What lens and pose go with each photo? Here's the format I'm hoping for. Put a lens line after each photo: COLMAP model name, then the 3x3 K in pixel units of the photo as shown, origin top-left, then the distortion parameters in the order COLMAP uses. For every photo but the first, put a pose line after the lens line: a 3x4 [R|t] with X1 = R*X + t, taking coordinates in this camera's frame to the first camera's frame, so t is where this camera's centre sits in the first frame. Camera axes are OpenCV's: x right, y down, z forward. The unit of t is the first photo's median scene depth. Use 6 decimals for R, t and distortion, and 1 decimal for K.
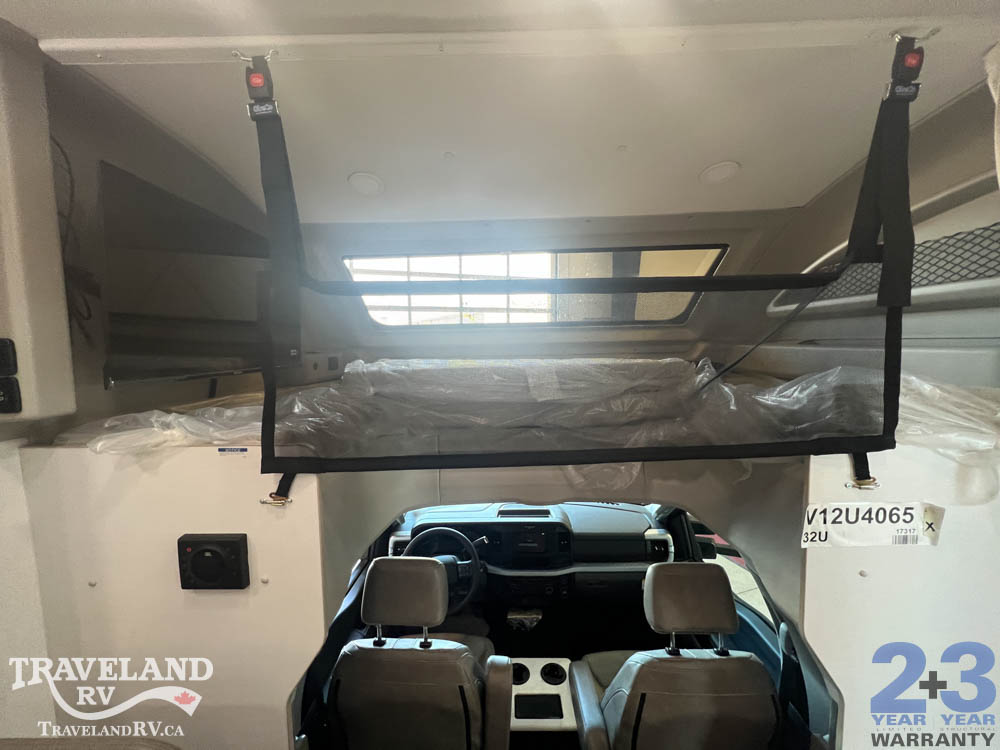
lens RADIAL K [[400.4, 0, 498.6], [0, 400.4, 374.2], [0, 0, 1]] dist [-0.004176, 0.001671]
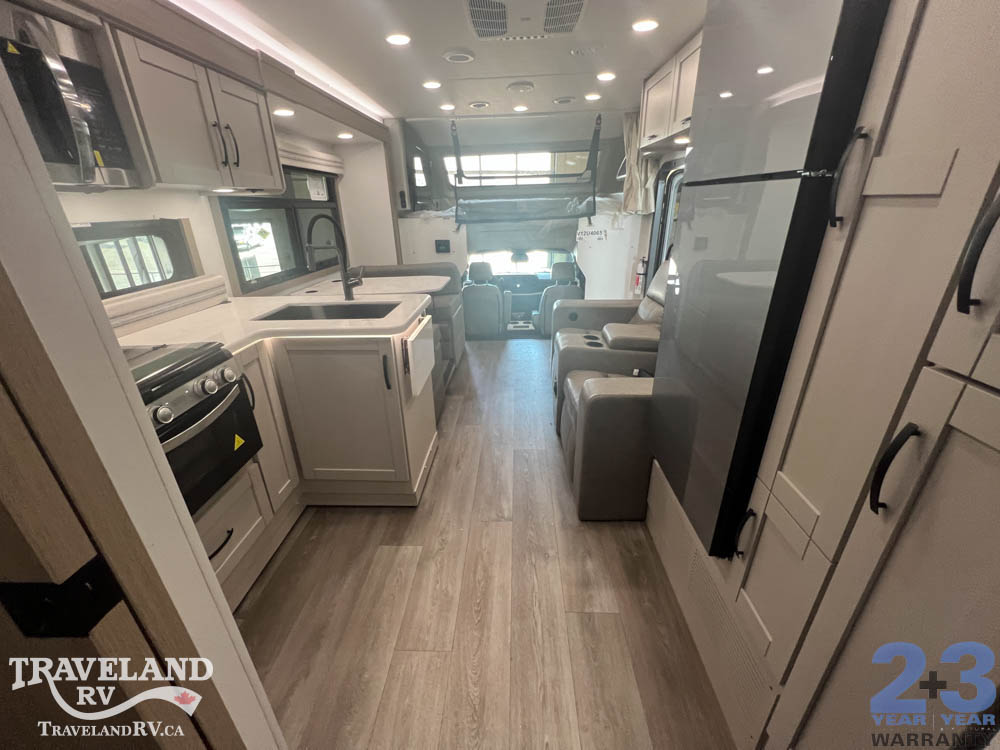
lens RADIAL K [[400.4, 0, 500.1], [0, 400.4, 371.9], [0, 0, 1]] dist [-0.004176, 0.001671]
pose [[0.999433, 0.005537, -0.033214, 0.072332], [0.004919, 0.951797, 0.306688, 0.458354], [0.033311, -0.306678, 0.951230, -3.740143]]
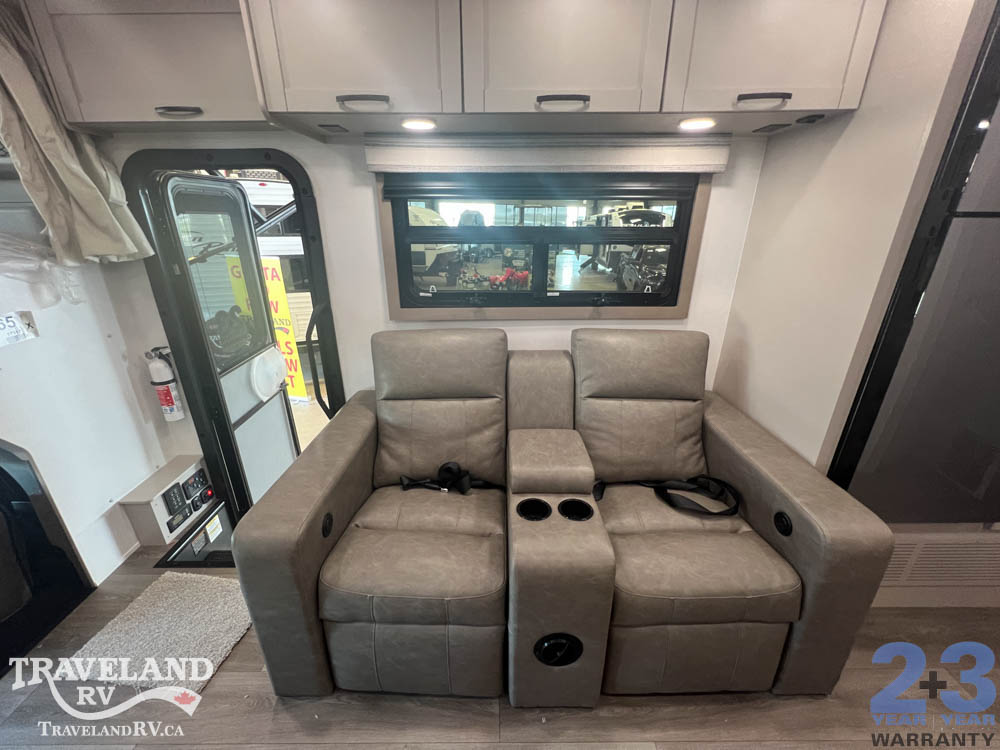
lens RADIAL K [[400.4, 0, 500.8], [0, 400.4, 370.5], [0, 0, 1]] dist [-0.004176, 0.001671]
pose [[-0.025161, -0.352466, 0.935486, -0.507831], [0.084682, 0.931668, 0.353305, 0.144633], [-0.996090, 0.088109, 0.006406, -0.851827]]
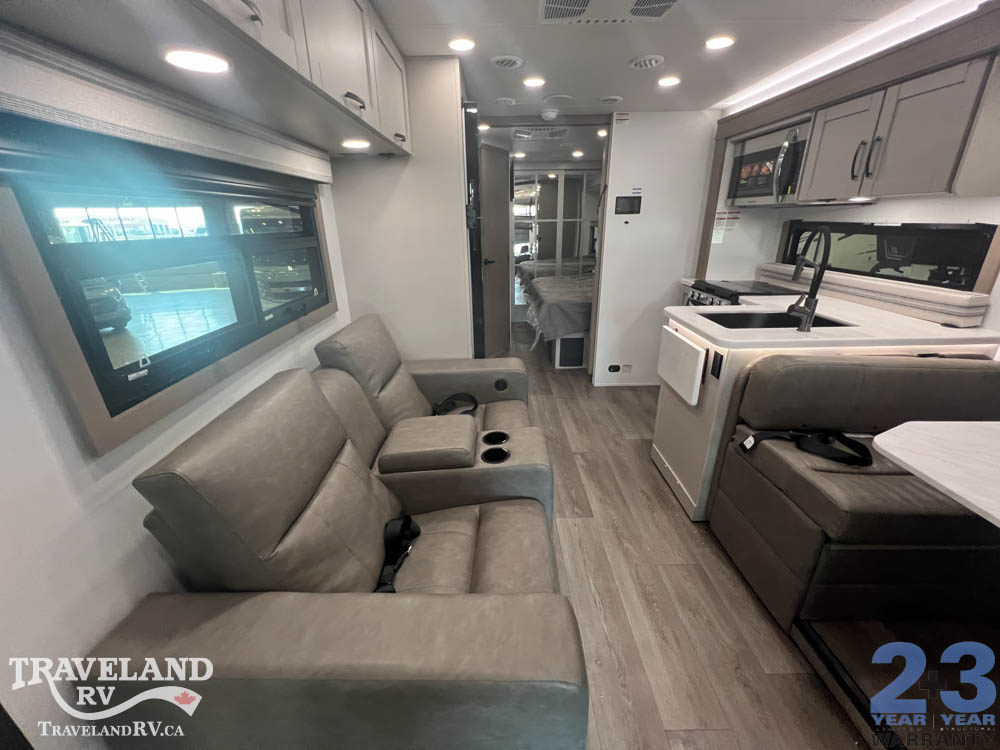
lens RADIAL K [[400.4, 0, 494.4], [0, 400.4, 371.6], [0, 0, 1]] dist [-0.004176, 0.001671]
pose [[-0.999276, 0.037787, 0.004432, 0.611406], [0.035917, 0.898508, 0.437484, 0.042502], [0.012549, 0.437327, -0.899215, 0.451481]]
